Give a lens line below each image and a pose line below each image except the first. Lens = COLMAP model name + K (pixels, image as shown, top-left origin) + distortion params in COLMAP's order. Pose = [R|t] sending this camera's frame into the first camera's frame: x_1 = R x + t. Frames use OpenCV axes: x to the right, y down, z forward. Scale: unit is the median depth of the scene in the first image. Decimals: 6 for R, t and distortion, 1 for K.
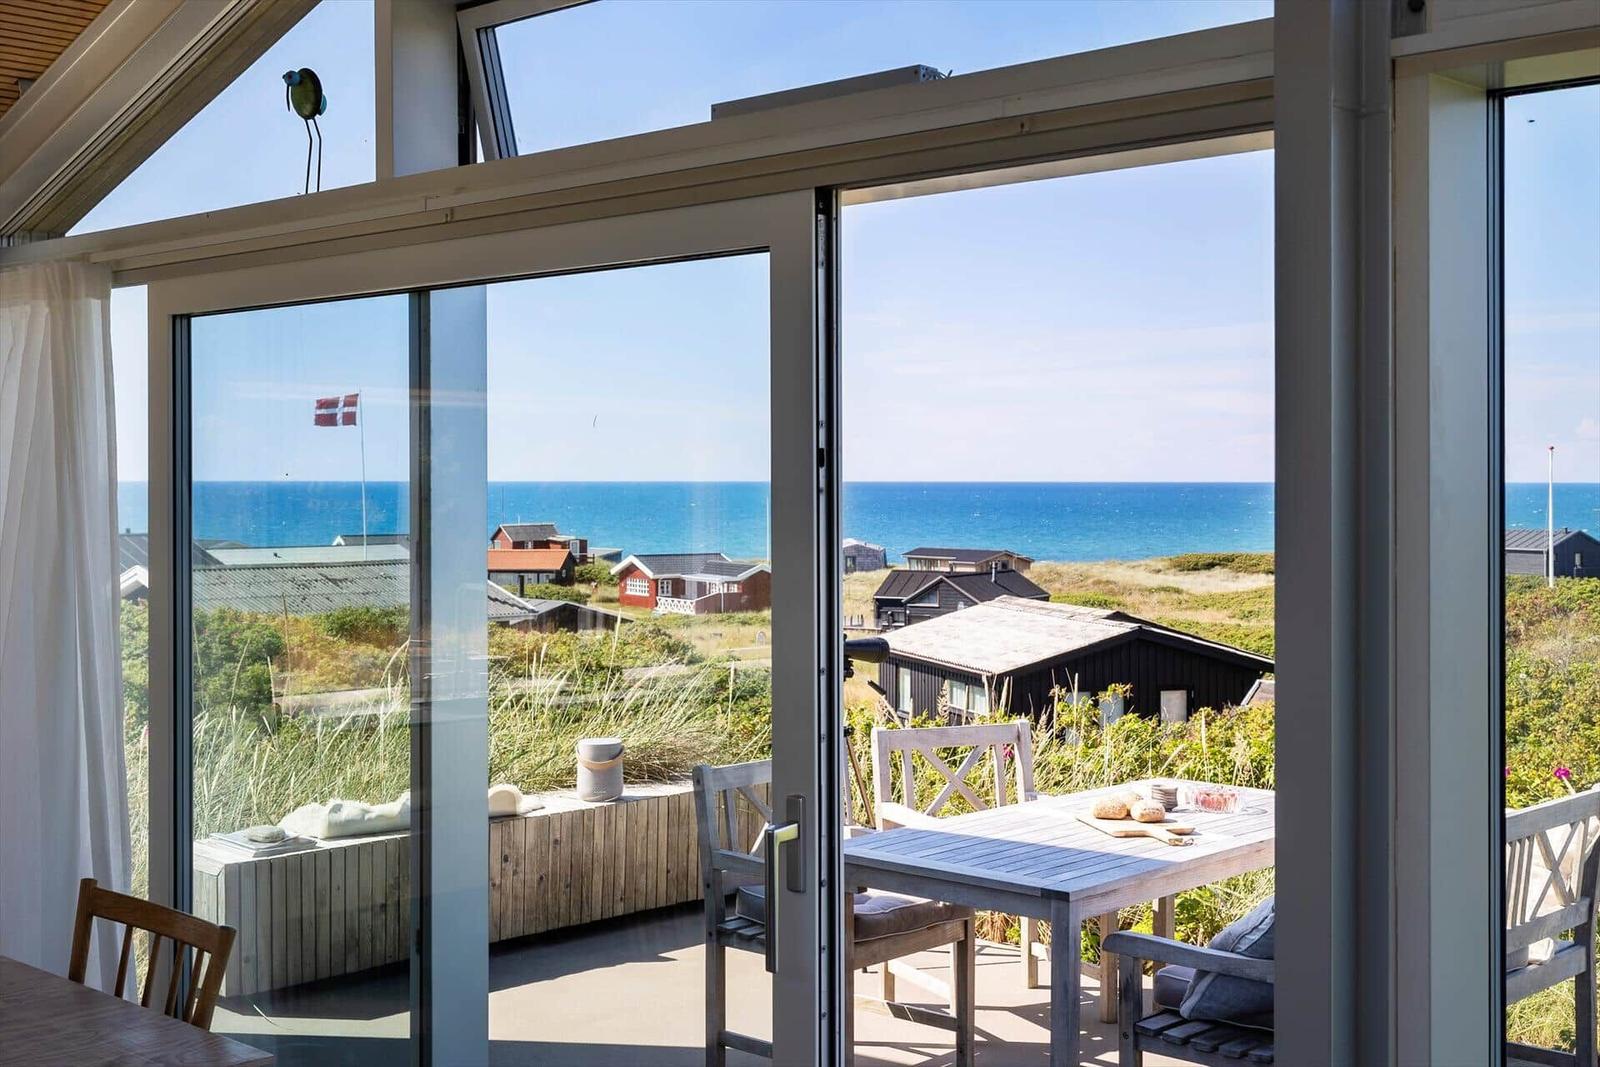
lens RADIAL K [[2083.9, 0, 800.0], [0, 2083.9, 533.5], [0, 0, 1]] dist [0.017234, 0.039762]
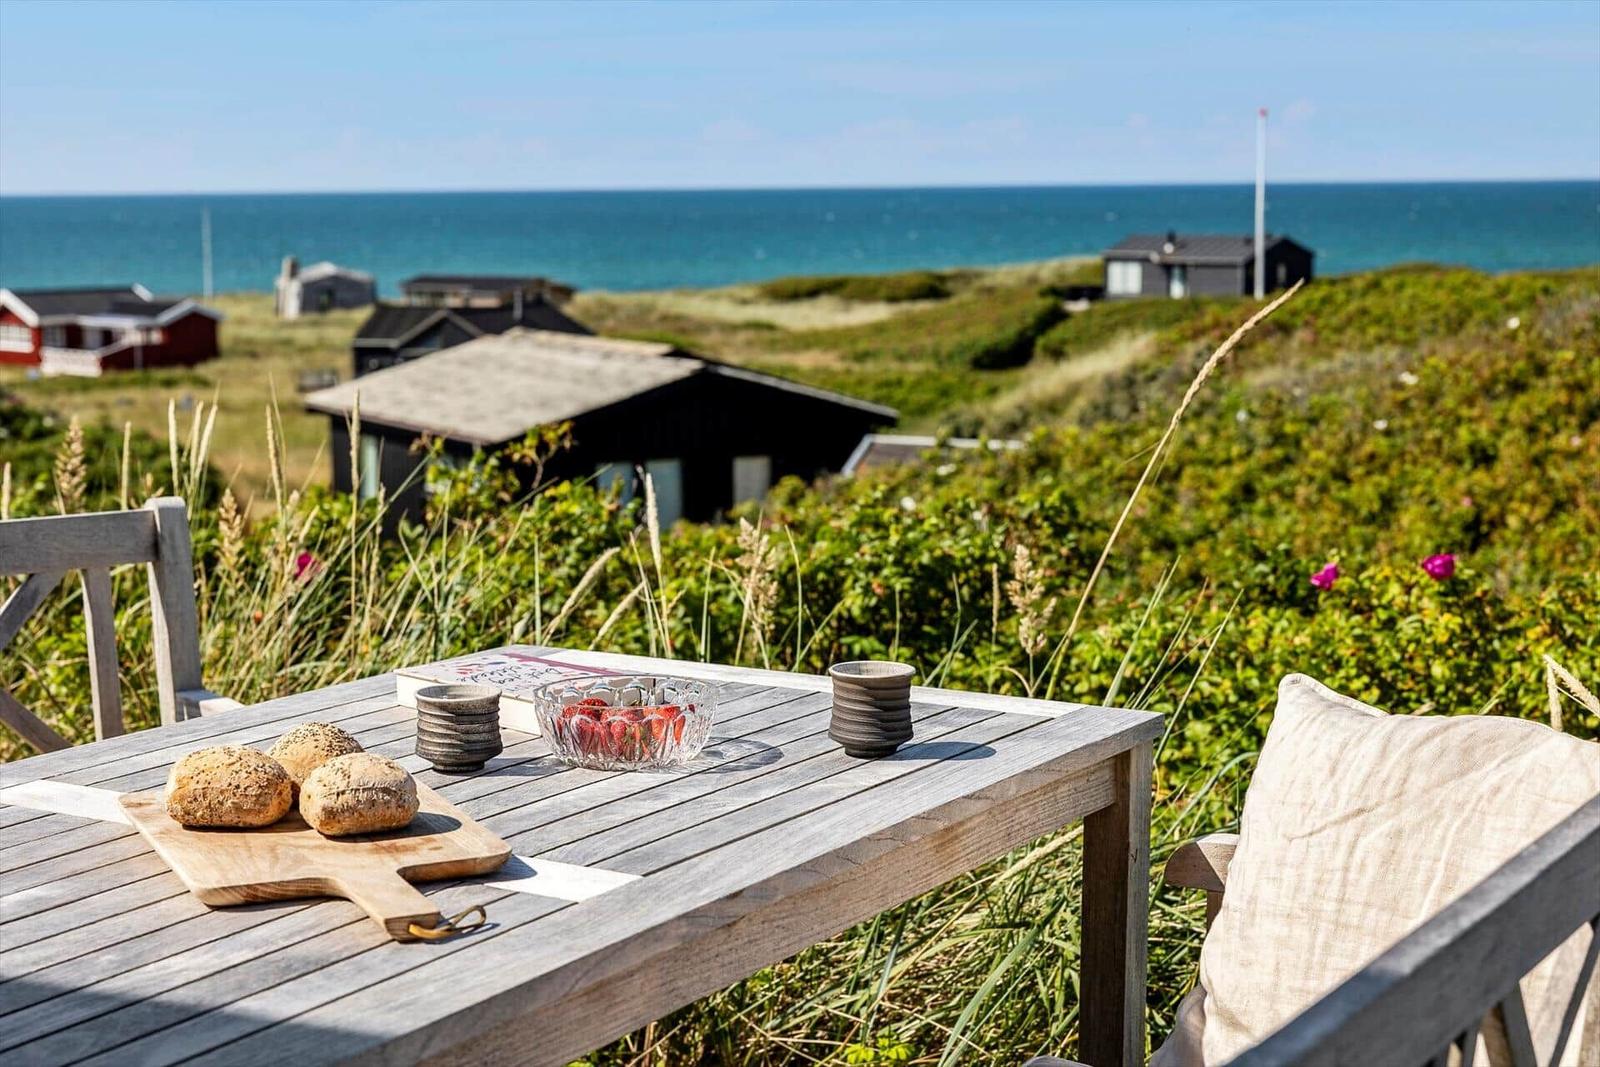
lens RADIAL K [[2083.9, 0, 800.0], [0, 2083.9, 533.5], [0, 0, 1]] dist [0.017234, 0.039762]
pose [[0.985689, -0.036477, 0.164577, 0.073011], [0.019815, 0.994611, 0.101771, 0.027925], [-0.167403, -0.097053, 0.981100, 0.286973]]
